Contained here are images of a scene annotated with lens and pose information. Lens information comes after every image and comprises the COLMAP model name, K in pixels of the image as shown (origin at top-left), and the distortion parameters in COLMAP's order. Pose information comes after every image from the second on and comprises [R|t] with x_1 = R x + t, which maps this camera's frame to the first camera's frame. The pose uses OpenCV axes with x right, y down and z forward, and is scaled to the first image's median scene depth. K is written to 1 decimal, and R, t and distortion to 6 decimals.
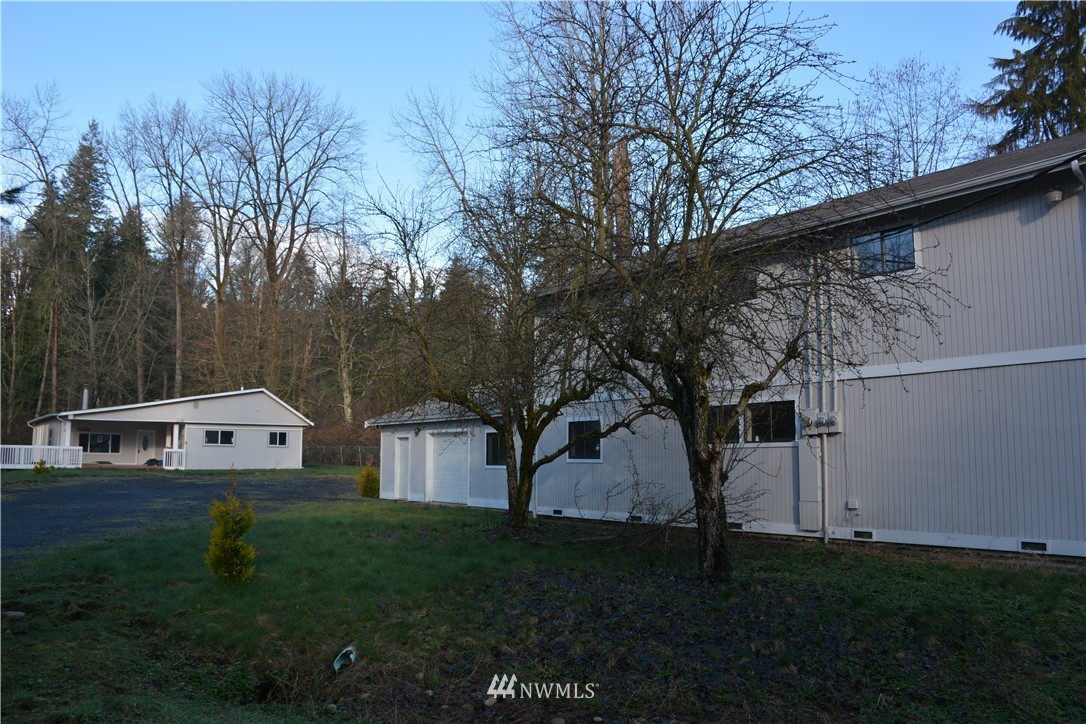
lens RADIAL K [[861.3, 0, 543.0], [0, 861.3, 362.0], [0, 0, 1]] dist [-0.129268, 0.077973]
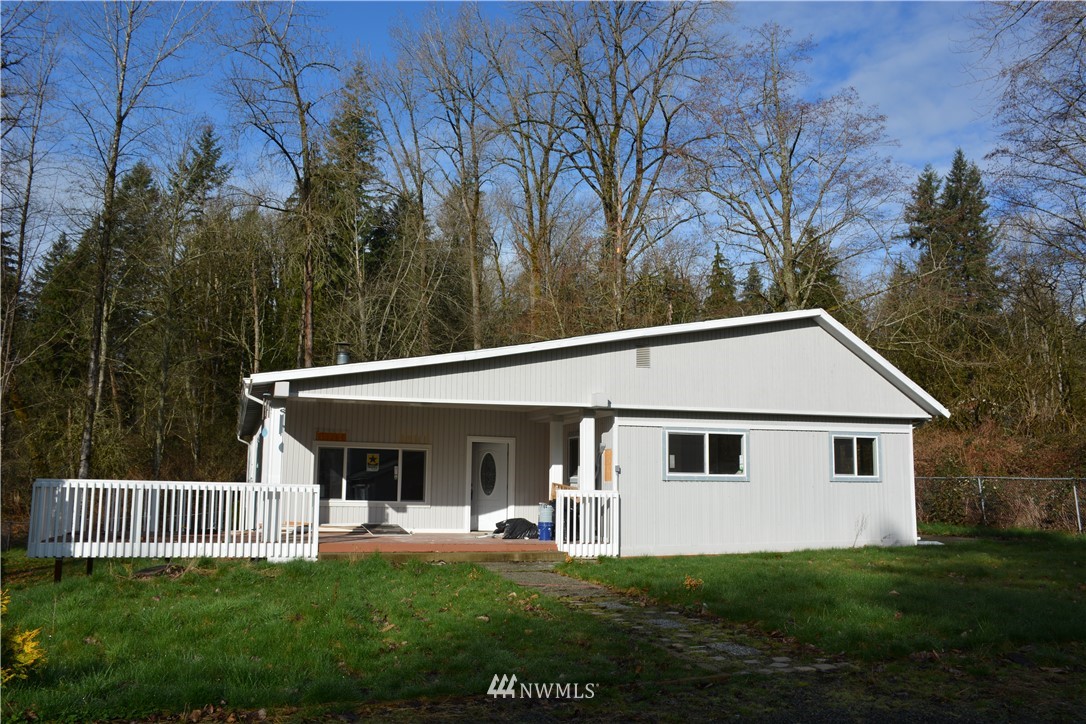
lens RADIAL K [[905.2, 0, 543.0], [0, 905.2, 362.0], [0, 0, 1]] dist [-0.129514, 0.126216]
pose [[0.953141, -0.038197, -0.300106, -0.325818], [0.029168, 0.998979, -0.034512, 0.061108], [0.301118, 0.024142, 0.953281, 0.618800]]
